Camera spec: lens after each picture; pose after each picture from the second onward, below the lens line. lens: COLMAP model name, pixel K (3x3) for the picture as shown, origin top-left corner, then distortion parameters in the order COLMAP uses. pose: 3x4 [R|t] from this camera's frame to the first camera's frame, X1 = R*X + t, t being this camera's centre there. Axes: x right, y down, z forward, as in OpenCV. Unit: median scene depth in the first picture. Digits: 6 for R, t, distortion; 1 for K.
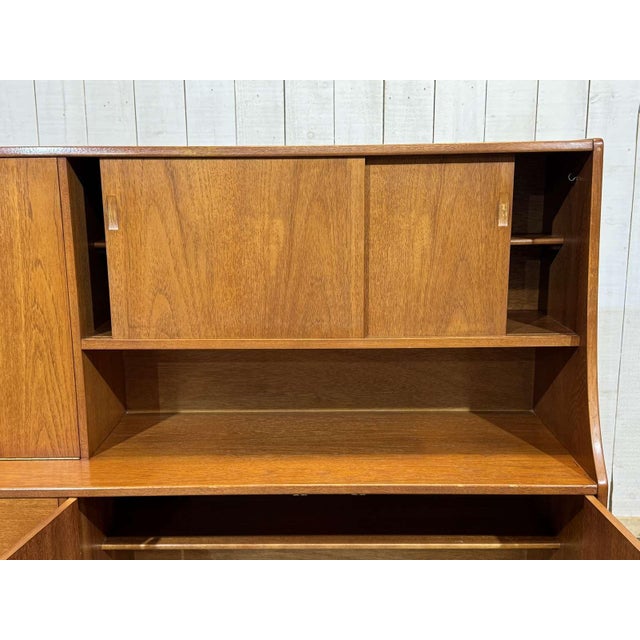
lens RADIAL K [[763.5, 0, 330.0], [0, 763.5, 319.8], [0, 0, 1]] dist [0.092657, 0.000000]
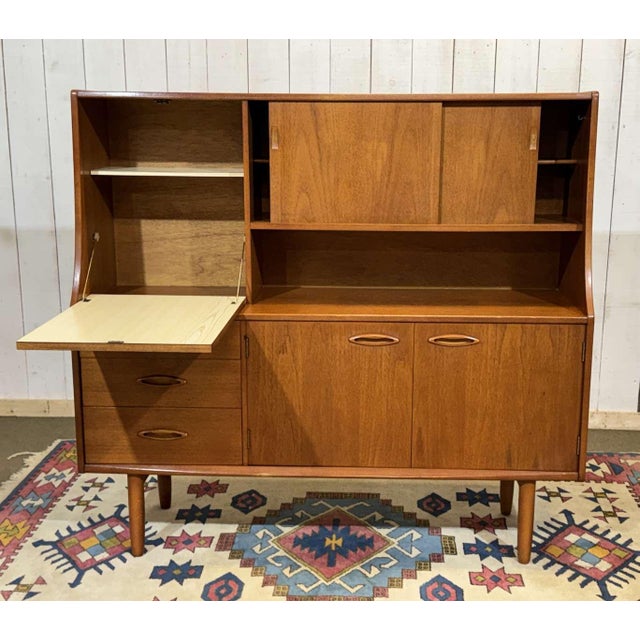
lens RADIAL K [[992.9, 0, 352.8], [0, 992.9, 334.9], [0, 0, 1]] dist [0.115879, 0.000000]
pose [[0.999637, 0.018250, -0.019826, -0.079565], [-0.017845, 0.999633, 0.020383, 0.202952], [0.020191, -0.020021, 0.999596, -0.950695]]
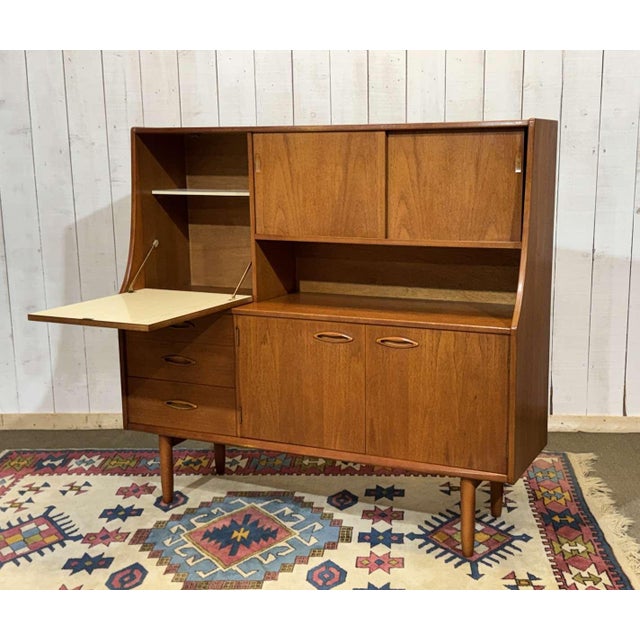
lens RADIAL K [[1000.8, 0, 345.4], [0, 1000.8, 321.3], [0, 0, 1]] dist [0.147131, 0.000000]
pose [[0.901592, 0.074042, -0.426204, 0.885194], [-0.079455, 0.996825, 0.005095, 0.202124], [0.425228, 0.029270, 0.904613, -1.027662]]
